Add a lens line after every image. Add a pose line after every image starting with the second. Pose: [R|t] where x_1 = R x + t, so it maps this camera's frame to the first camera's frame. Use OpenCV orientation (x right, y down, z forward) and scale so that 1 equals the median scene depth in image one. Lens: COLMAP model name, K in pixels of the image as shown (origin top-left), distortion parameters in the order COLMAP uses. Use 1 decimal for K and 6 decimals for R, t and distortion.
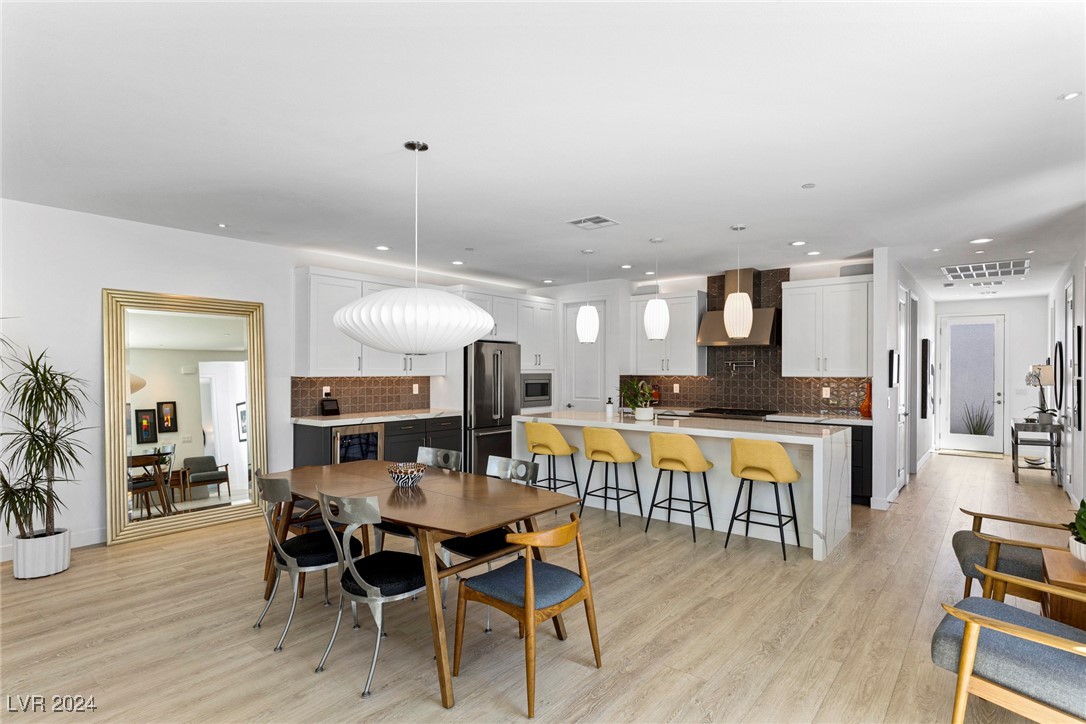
lens RADIAL K [[564.2, 0, 548.2], [0, 564.2, 369.4], [0, 0, 1]] dist [0.005899, -0.003996]
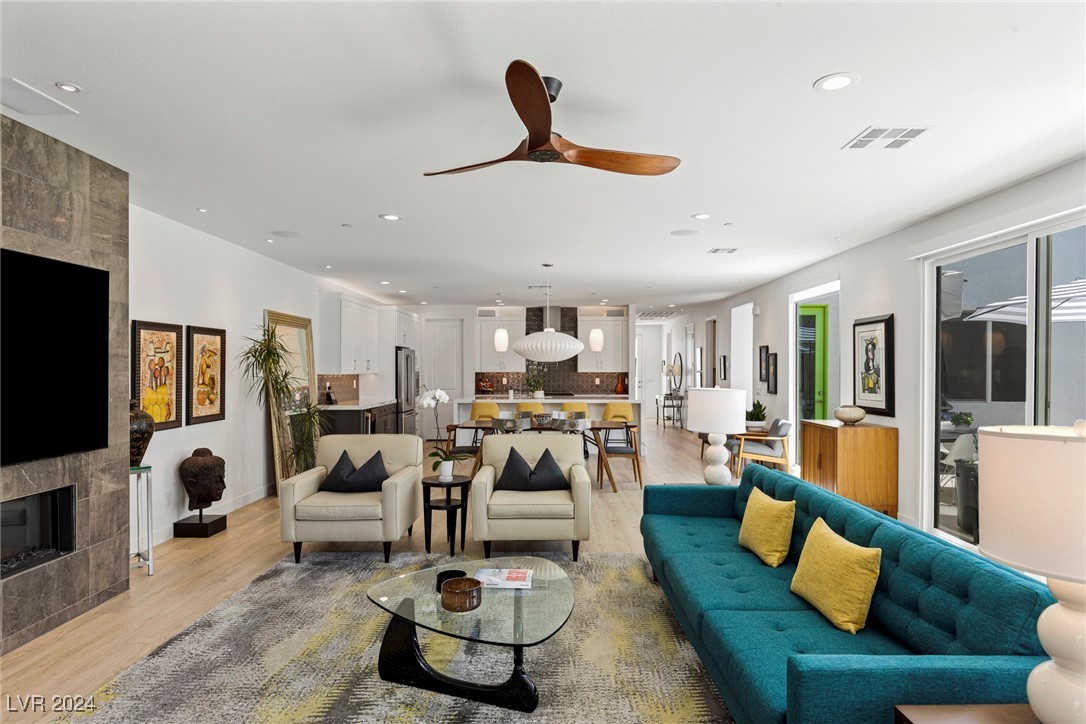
lens RADIAL K [[634.4, 0, 551.2], [0, 634.4, 371.3], [0, 0, 1]] dist [0.000557, 0.000464]
pose [[0.780083, -0.005738, 0.625650, -0.808680], [0.001859, 0.999975, 0.006854, -0.003333], [-0.625674, -0.004184, 0.780074, -0.415783]]
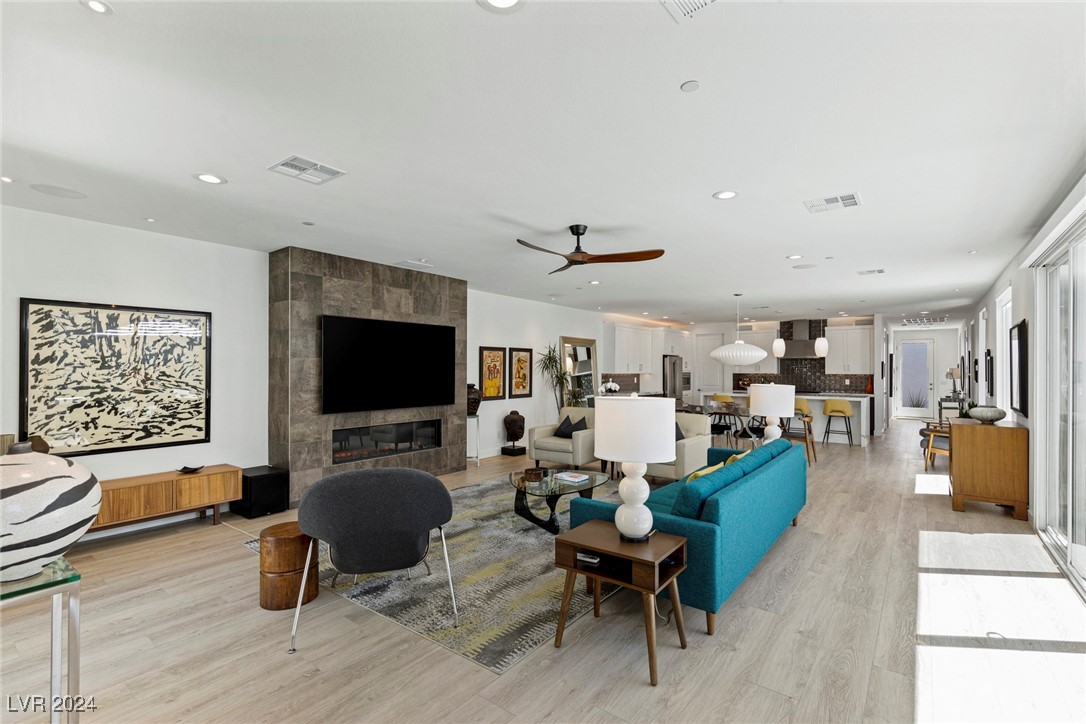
lens RADIAL K [[496.6, 0, 534.8], [0, 496.6, 370.0], [0, 0, 1]] dist [0.002608, 0.000061]
pose [[0.999953, 0.000611, 0.009668, -0.614274], [-0.000626, 0.999999, 0.001531, -0.003252], [-0.009667, -0.001537, 0.999952, -0.731092]]
